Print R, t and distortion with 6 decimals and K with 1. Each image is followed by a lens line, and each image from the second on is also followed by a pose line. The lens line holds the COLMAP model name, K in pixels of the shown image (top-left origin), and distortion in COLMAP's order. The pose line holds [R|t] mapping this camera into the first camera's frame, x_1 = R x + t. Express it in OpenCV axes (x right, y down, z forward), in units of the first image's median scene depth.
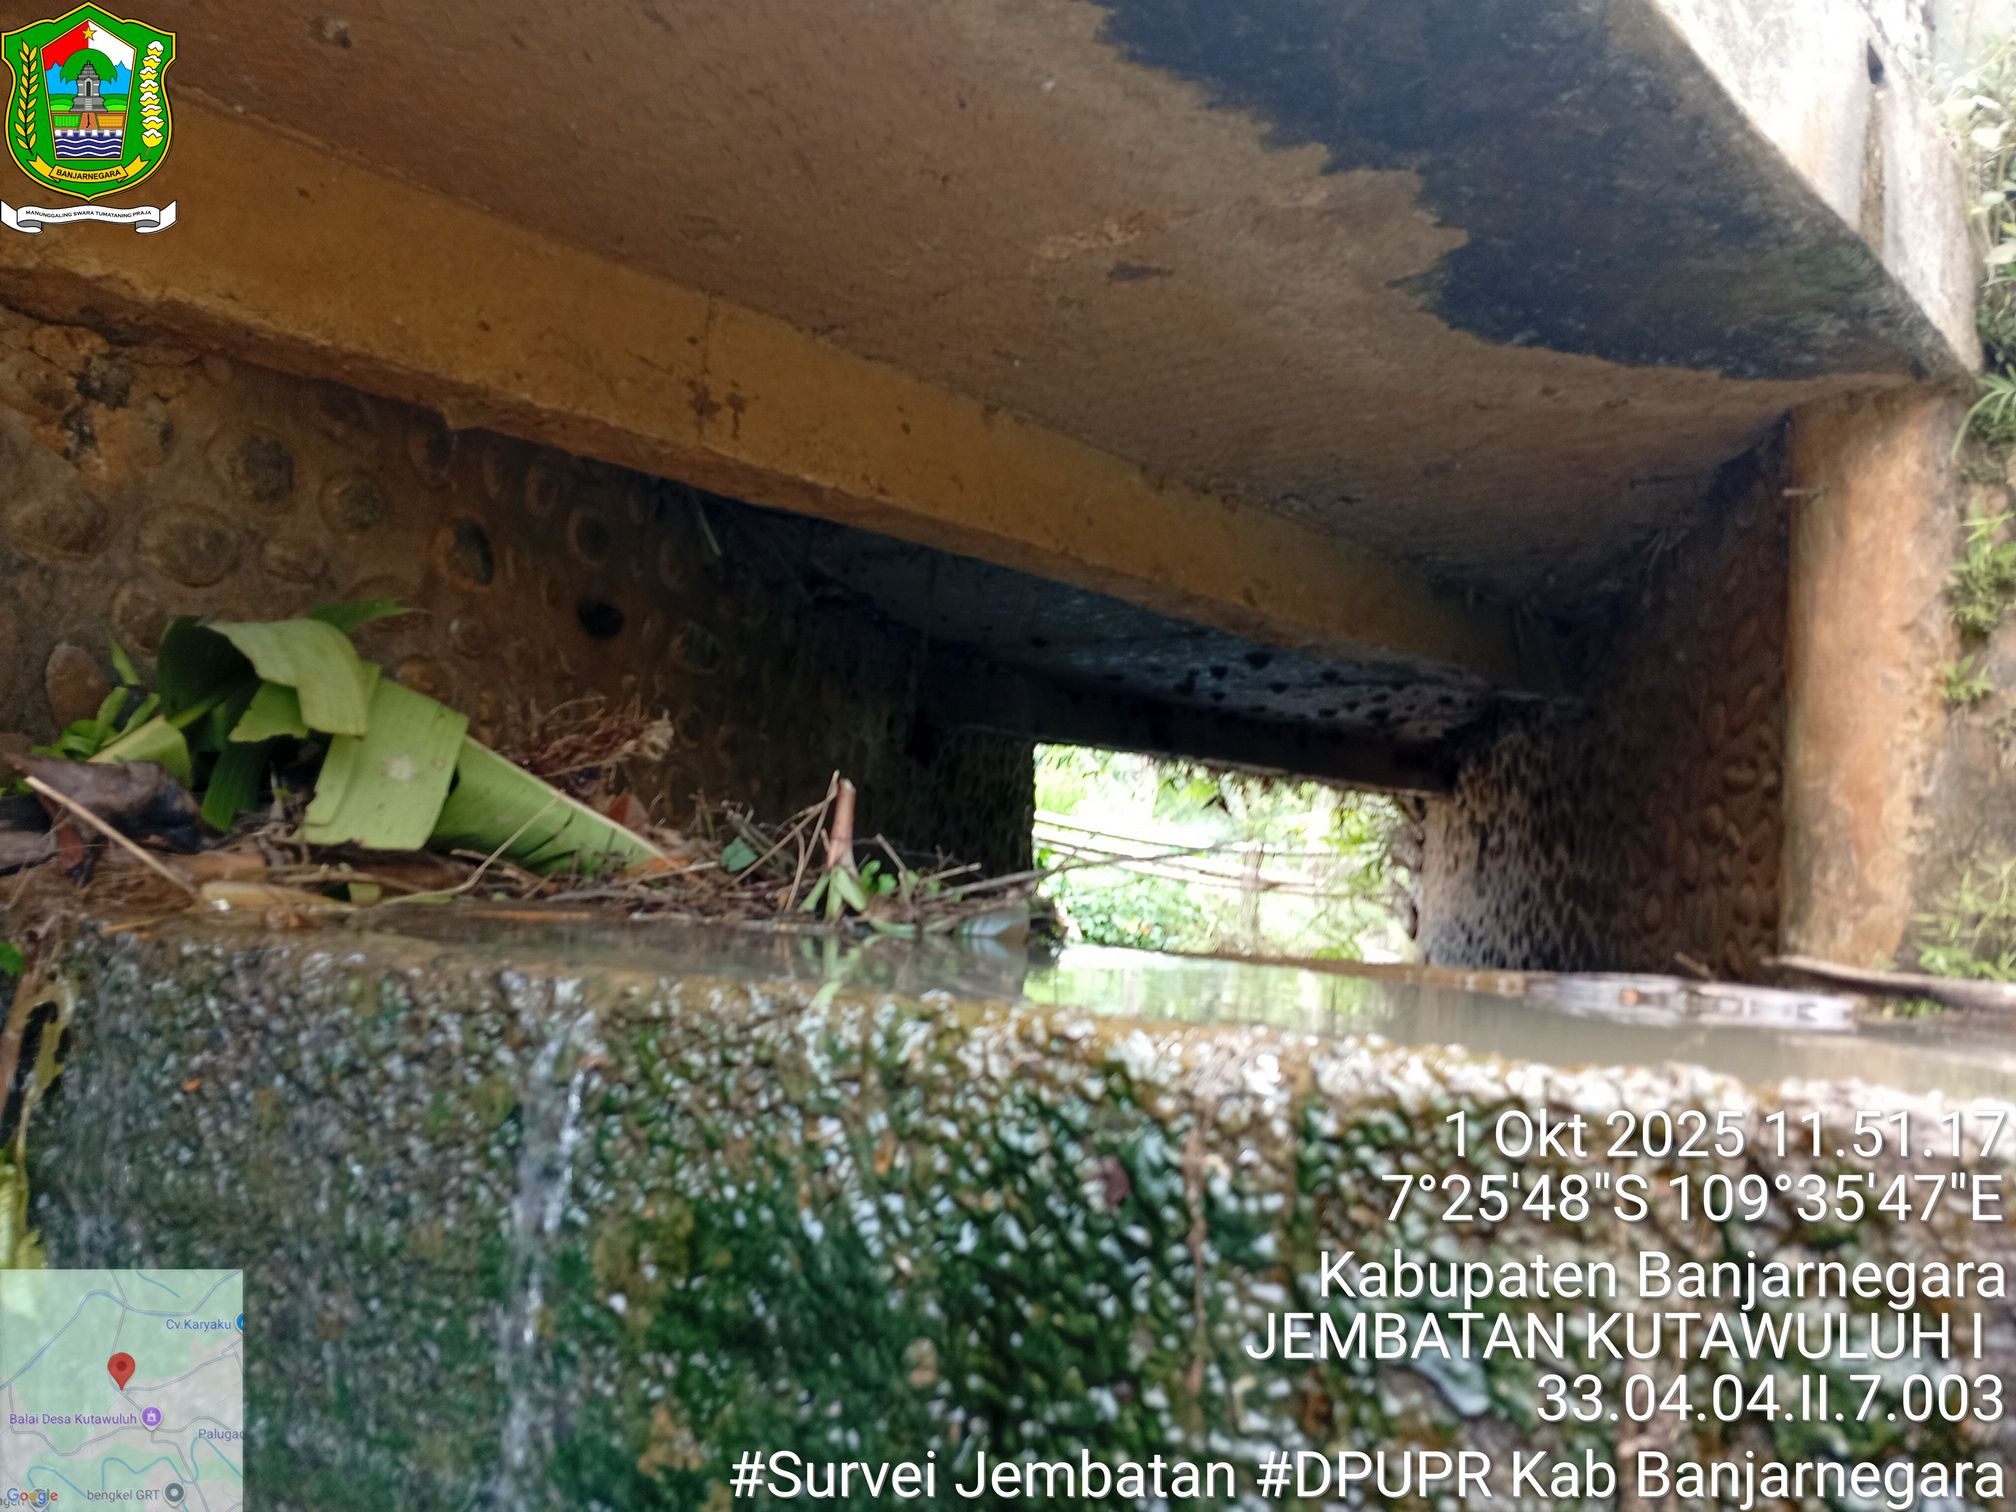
lens RADIAL K [[1560.1, 0, 1008.0], [0, 1560.1, 756.0], [0, 0, 1]] dist [0.118655, -0.214435]
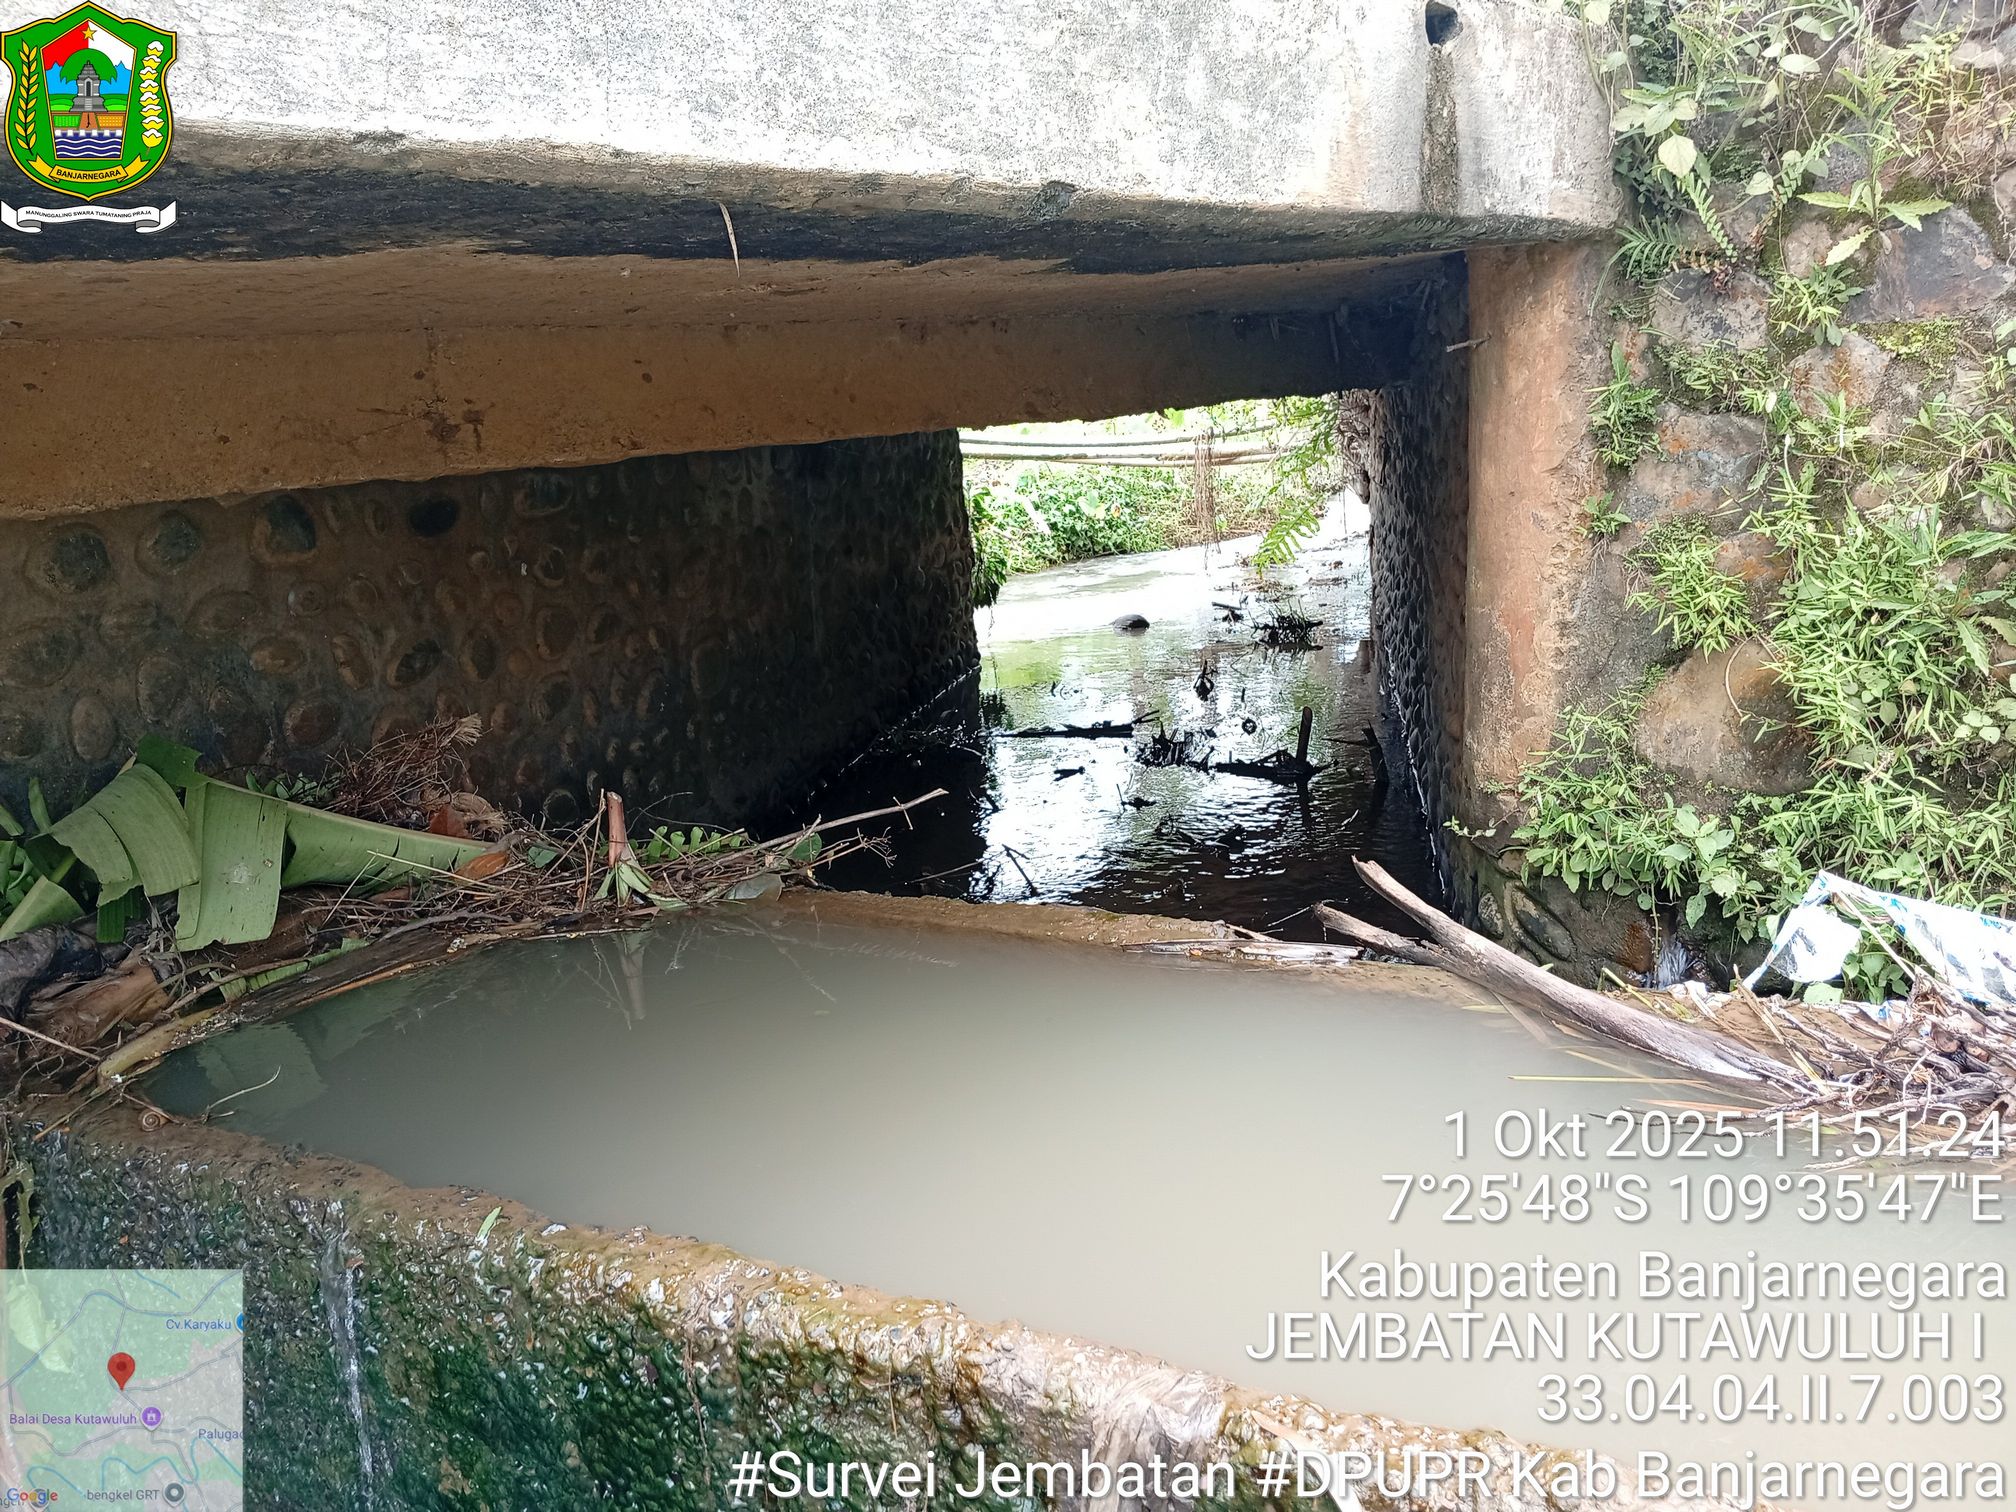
lens RADIAL K [[1579.5, 0, 983.0], [0, 1579.5, 784.8], [0, 0, 1]] dist [0.068773, -0.119709]
pose [[0.991349, -0.122828, -0.046265, 0.495791], [0.131083, 0.944438, 0.301420, -0.668891], [0.006672, -0.304877, 0.952368, -0.340475]]
